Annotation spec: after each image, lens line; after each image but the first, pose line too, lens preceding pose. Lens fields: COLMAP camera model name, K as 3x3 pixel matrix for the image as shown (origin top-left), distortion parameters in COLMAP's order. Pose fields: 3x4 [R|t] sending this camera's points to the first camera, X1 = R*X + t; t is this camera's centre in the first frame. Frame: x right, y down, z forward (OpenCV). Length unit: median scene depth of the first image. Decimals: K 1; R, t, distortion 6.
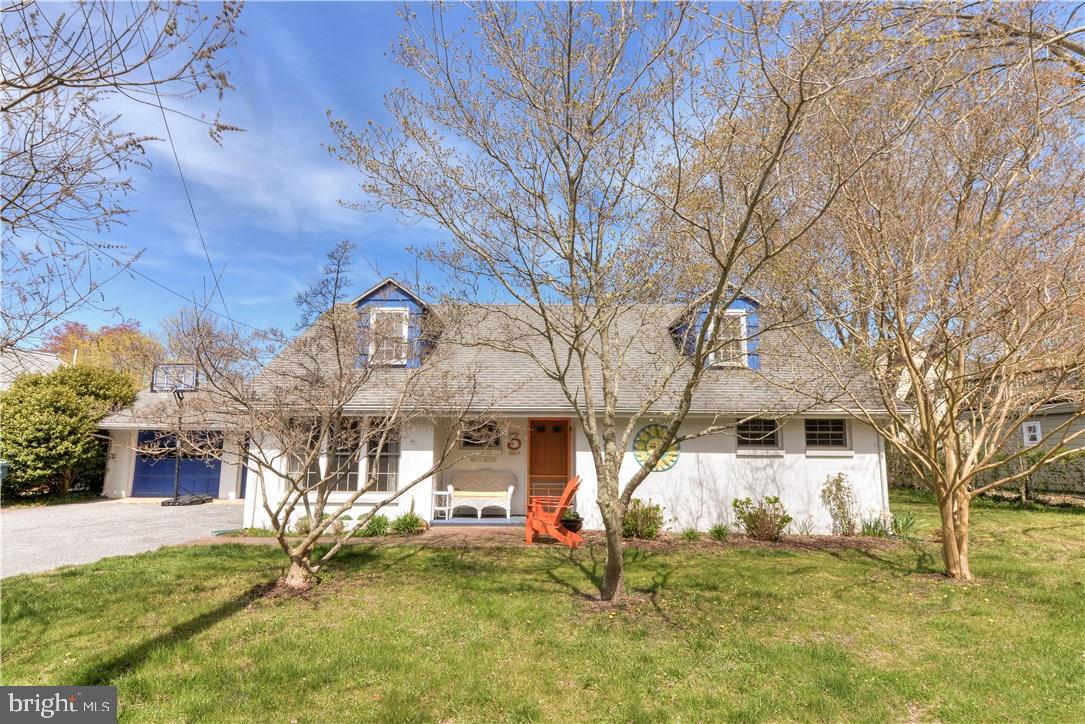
lens RADIAL K [[551.1, 0, 542.5], [0, 551.1, 362.0], [0, 0, 1]] dist [-0.000122, 0.000045]
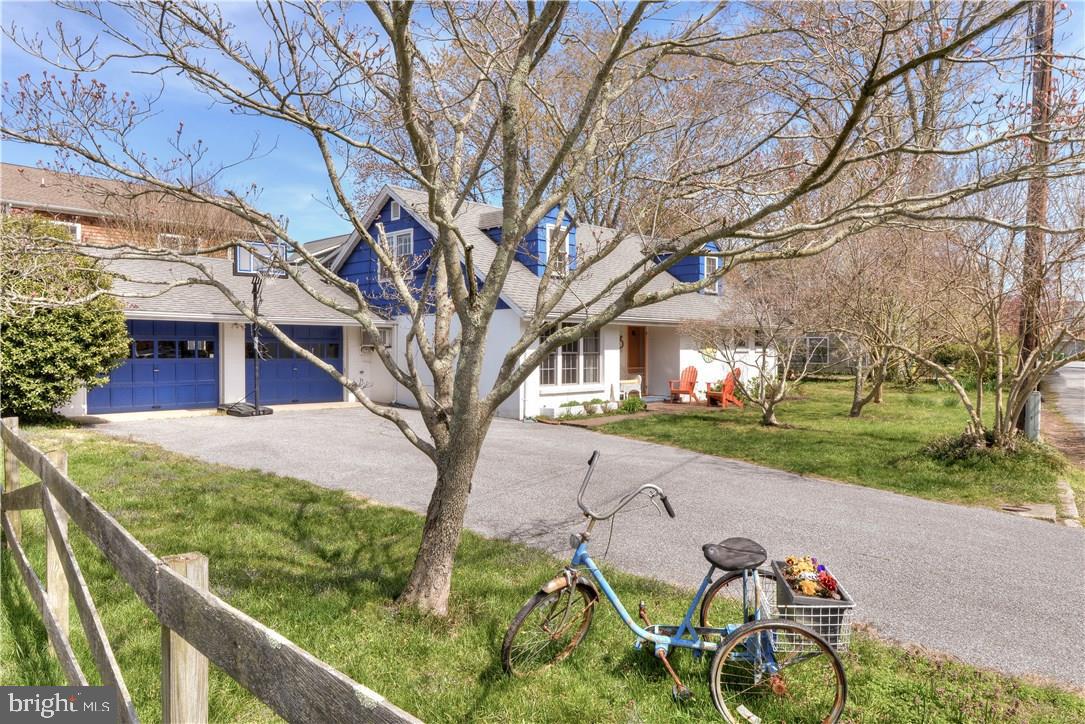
lens RADIAL K [[732.3, 0, 542.5], [0, 732.3, 362.0], [0, 0, 1]] dist [-0.004622, -0.001103]
pose [[0.697193, -0.015220, 0.716722, -1.527164], [-0.116032, 0.984196, 0.133770, -0.021295], [-0.707431, -0.176426, 0.684408, -0.066385]]
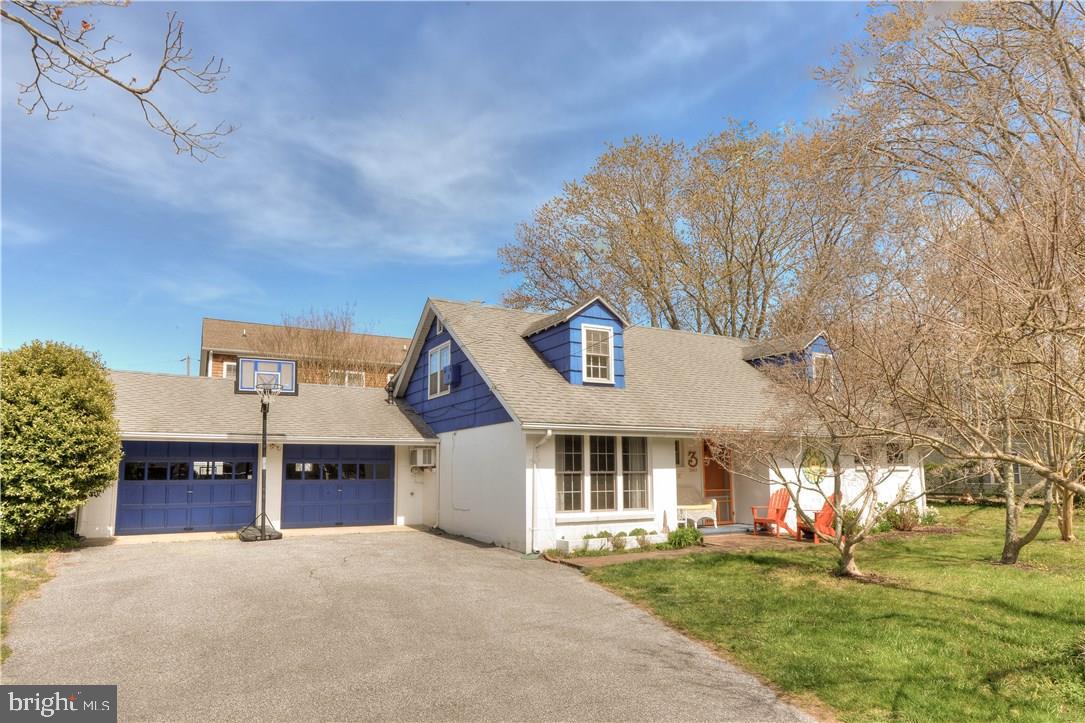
lens RADIAL K [[652.5, 0, 540.3], [0, 652.5, 396.6], [0, 0, 1]] dist [-0.000080, 0.000160]
pose [[0.882374, 0.045344, 0.468360, -1.004911], [-0.069068, 0.997046, 0.033593, -0.003317], [-0.465453, -0.061990, 0.882899, 0.002547]]
